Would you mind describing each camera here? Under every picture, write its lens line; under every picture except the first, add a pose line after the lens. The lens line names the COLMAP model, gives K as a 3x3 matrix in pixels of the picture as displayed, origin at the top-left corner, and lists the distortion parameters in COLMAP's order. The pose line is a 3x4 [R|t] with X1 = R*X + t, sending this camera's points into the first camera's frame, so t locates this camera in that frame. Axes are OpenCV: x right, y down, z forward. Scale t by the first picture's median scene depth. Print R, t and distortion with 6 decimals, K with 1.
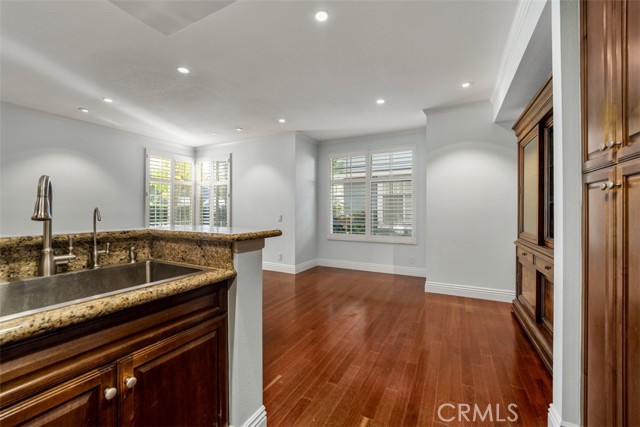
lens RADIAL K [[257.9, 0, 317.0], [0, 257.9, 214.2], [0, 0, 1]] dist [-0.001276, -0.000090]
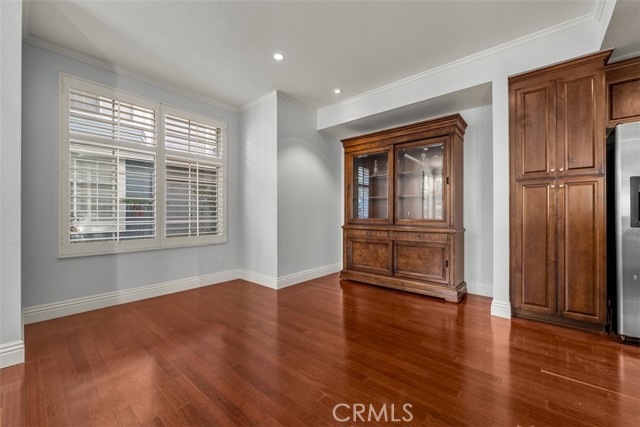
lens RADIAL K [[257.9, 0, 317.0], [0, 257.9, 214.2], [0, 0, 1]] dist [-0.001276, -0.000090]
pose [[0.213489, -0.003487, 0.976939, -0.336244], [0.009324, 0.999955, 0.001532, 0.023123], [-0.976901, 0.008782, 0.213512, 0.489419]]
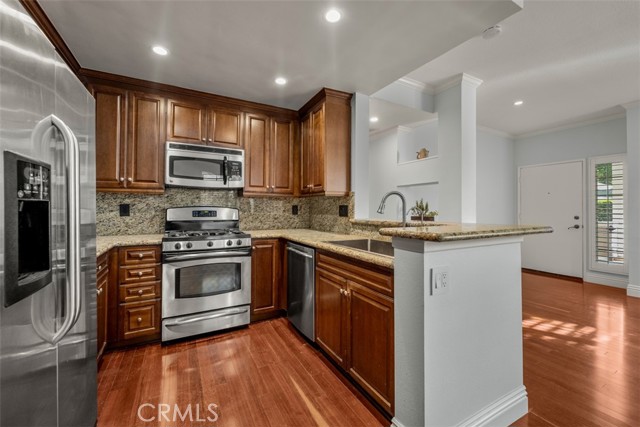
lens RADIAL K [[260.8, 0, 317.8], [0, 260.8, 208.3], [0, 0, 1]] dist [0.000138, -0.000009]
pose [[-0.556334, -0.007939, -0.830921, 0.173250], [-0.008351, 0.999957, -0.003963, -0.001490], [0.830917, 0.004735, -0.556376, 0.301069]]
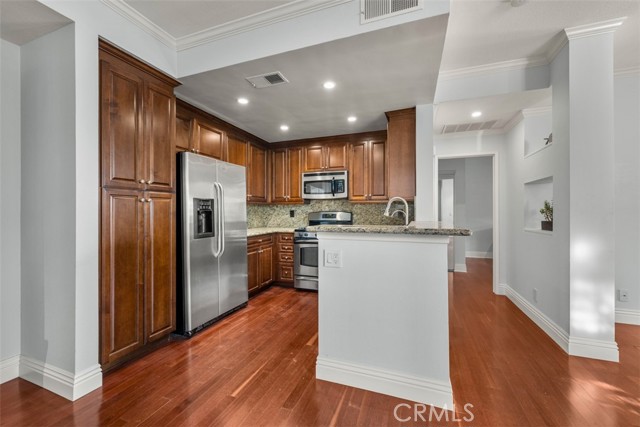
lens RADIAL K [[257.9, 0, 317.0], [0, 257.9, 214.2], [0, 0, 1]] dist [-0.001276, -0.000090]
pose [[-0.992289, -0.000150, -0.123942, -0.017771], [-0.001072, 0.999972, 0.007375, -0.002412], [0.123938, 0.007451, -0.992262, 0.610971]]
